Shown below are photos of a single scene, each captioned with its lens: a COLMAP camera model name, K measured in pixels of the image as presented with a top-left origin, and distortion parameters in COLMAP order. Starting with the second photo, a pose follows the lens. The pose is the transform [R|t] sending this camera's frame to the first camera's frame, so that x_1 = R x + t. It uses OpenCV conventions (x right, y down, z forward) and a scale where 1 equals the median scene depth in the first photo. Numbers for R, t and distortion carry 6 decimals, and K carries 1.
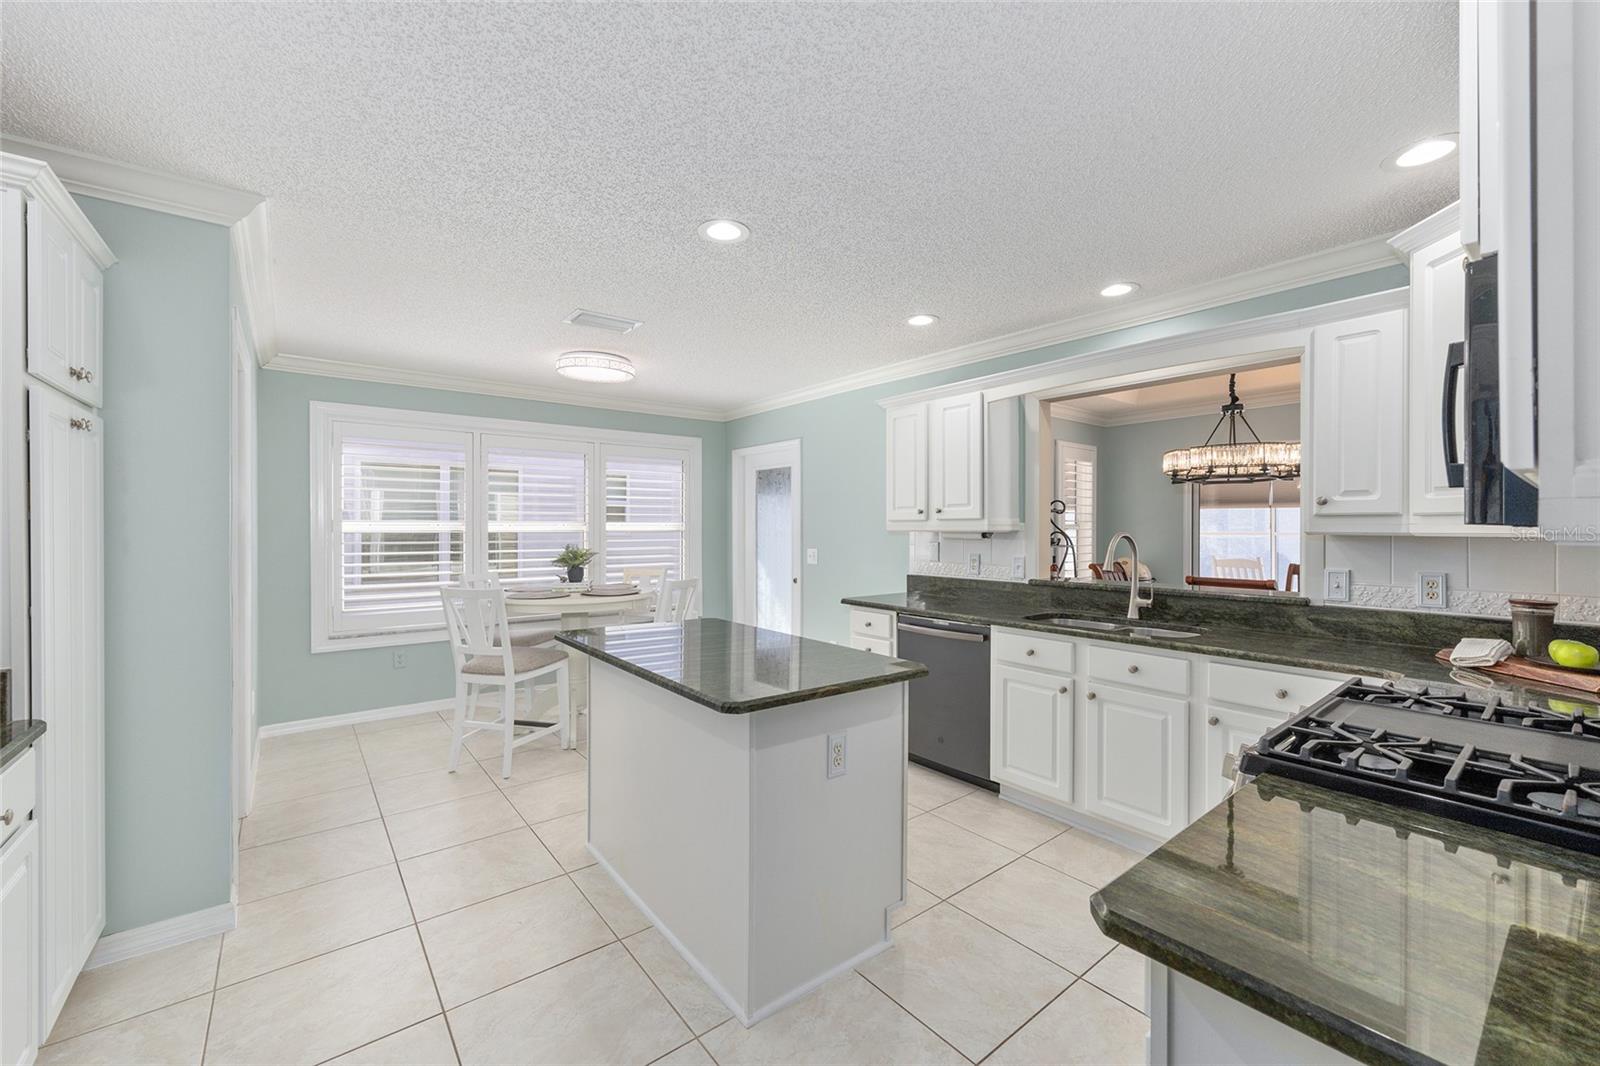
lens RADIAL K [[639.7, 0, 793.8], [0, 639.7, 528.9], [0, 0, 1]] dist [-0.002202, 0.001934]
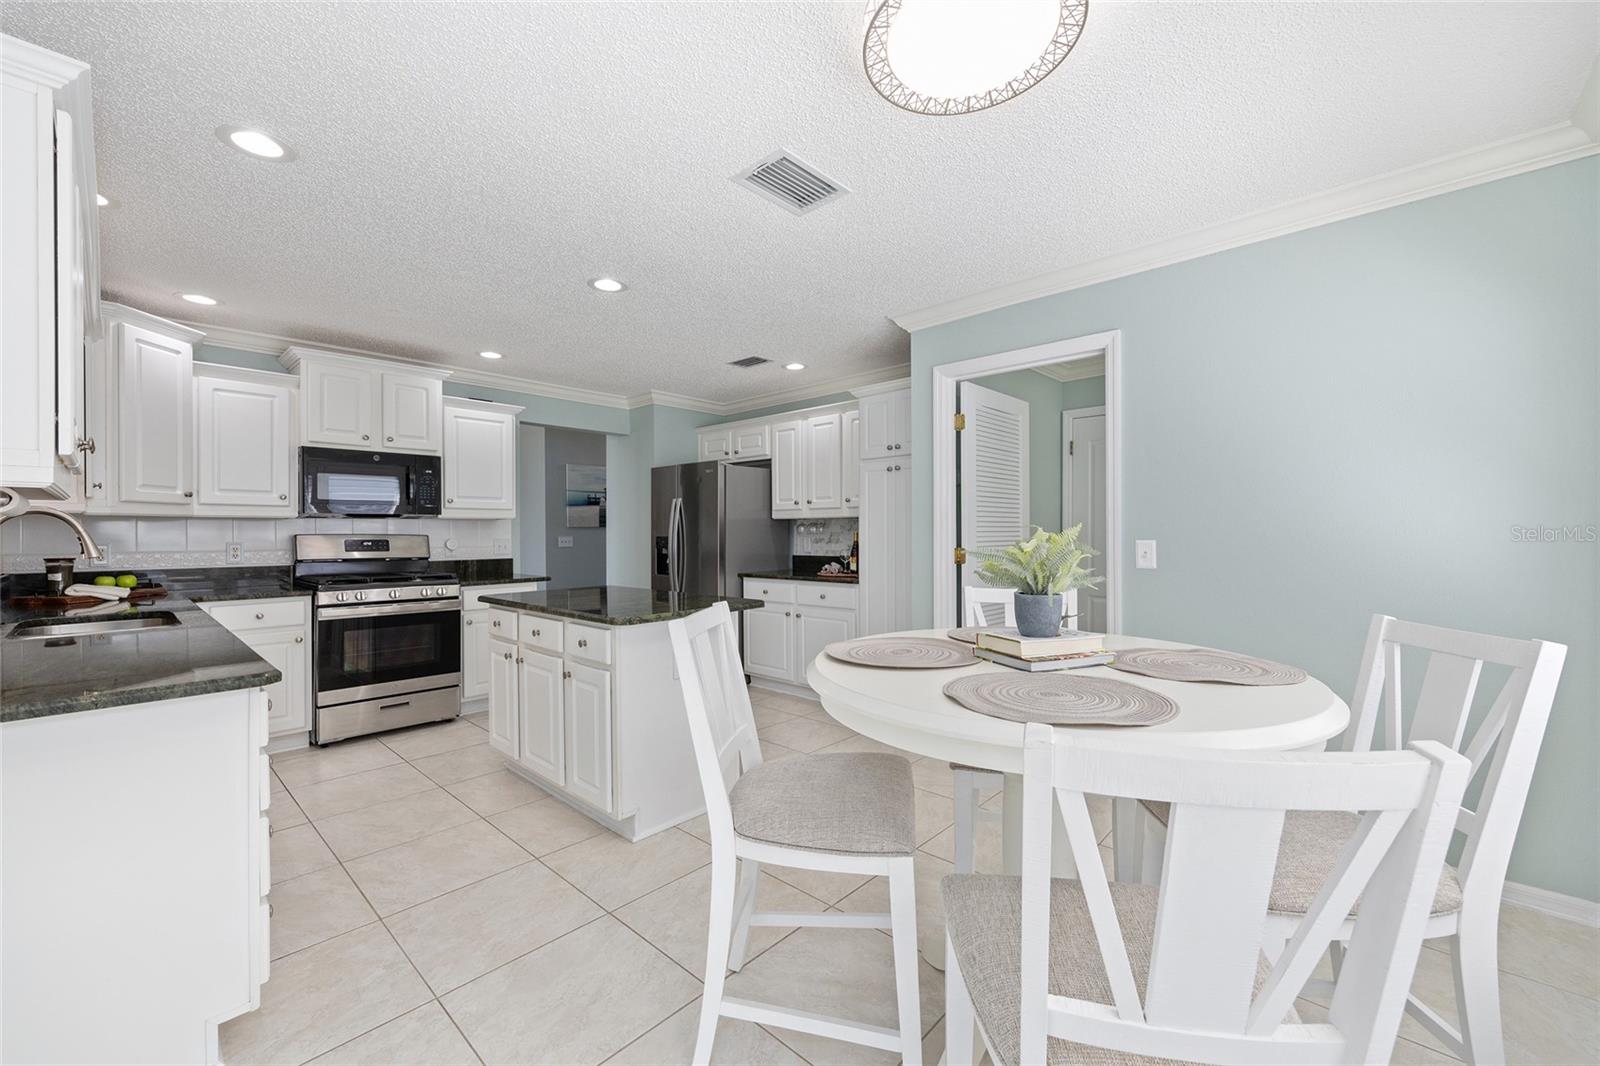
lens RADIAL K [[639.7, 0, 800.6], [0, 639.7, 530.6], [0, 0, 1]] dist [-0.002202, 0.001934]
pose [[-0.988161, 0.002123, -0.153404, -0.167662], [0.002992, 0.999981, -0.005435, 0.029141], [0.153390, -0.005830, -0.988149, 1.351320]]
